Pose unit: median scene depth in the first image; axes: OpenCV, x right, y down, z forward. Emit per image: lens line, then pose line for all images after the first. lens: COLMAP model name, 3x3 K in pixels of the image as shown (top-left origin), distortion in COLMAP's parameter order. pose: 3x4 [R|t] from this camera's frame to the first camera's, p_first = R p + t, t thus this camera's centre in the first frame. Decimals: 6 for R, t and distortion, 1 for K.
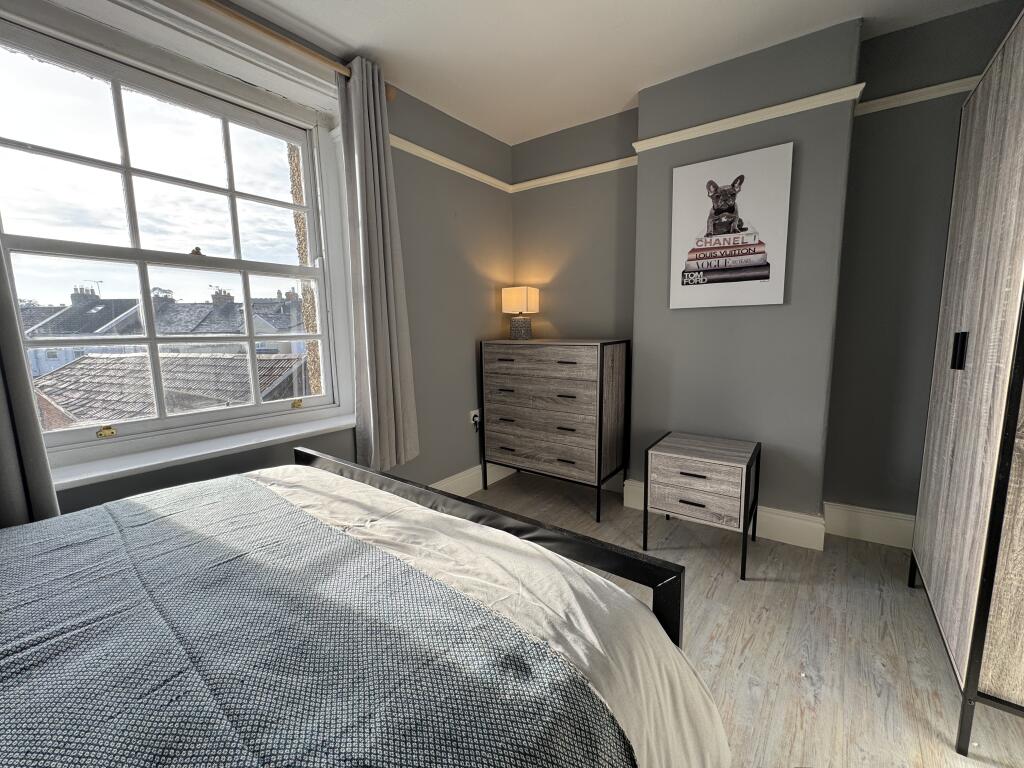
lens RADIAL K [[410.6, 0, 512.0], [0, 410.6, 384.0], [0, 0, 1]] dist [-0.000821, 0.000757]
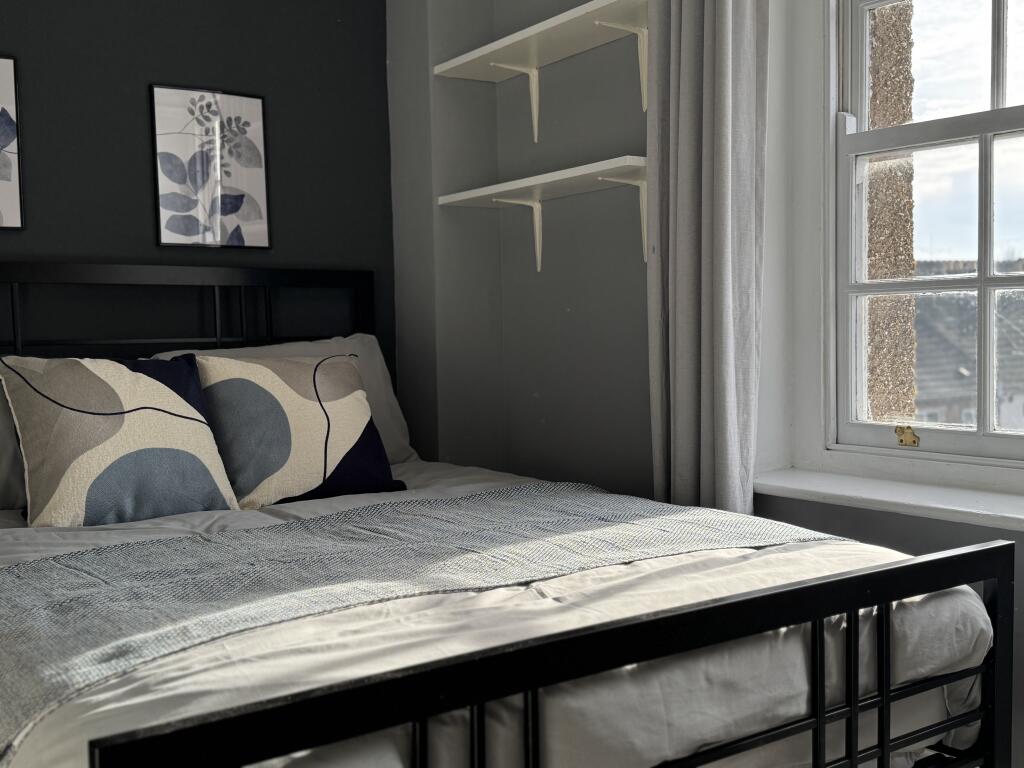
lens RADIAL K [[1152.6, 0, 512.0], [0, 1152.6, 384.0], [0, 0, 1]] dist [0.191624, -0.400889]
pose [[-0.281601, 0.070373, -0.956947, 1.033003], [-0.103870, 0.989211, 0.103312, -0.099257], [0.953893, 0.128491, -0.271253, 1.183972]]
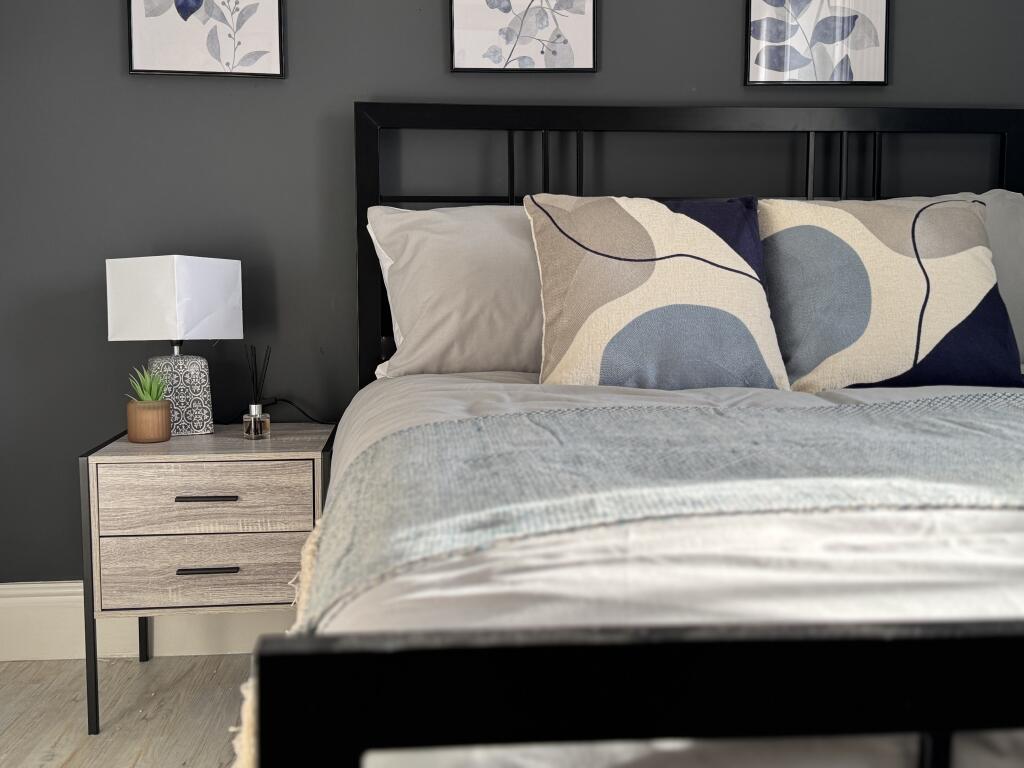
lens RADIAL K [[1152.6, 0, 512.0], [0, 1152.6, 384.0], [0, 0, 1]] dist [0.191624, -0.400889]
pose [[-0.746094, 0.081703, -0.660809, 0.514738], [-0.072602, 0.976543, 0.202713, 0.086701], [0.661871, 0.199219, -0.722661, 1.070720]]
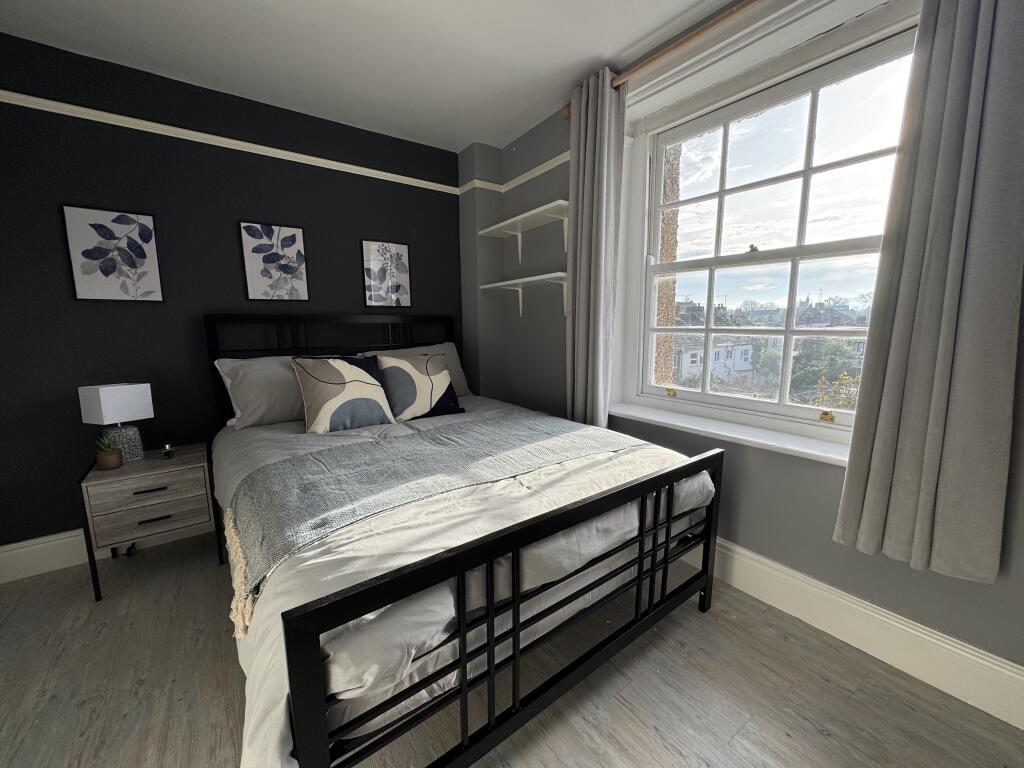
lens RADIAL K [[410.6, 0, 512.0], [0, 410.6, 384.0], [0, 0, 1]] dist [-0.000821, 0.000757]
pose [[-0.277853, 0.161088, -0.947021, 0.692820], [-0.113568, 0.973418, 0.198898, -0.181400], [0.953887, 0.162816, -0.252173, 1.077858]]
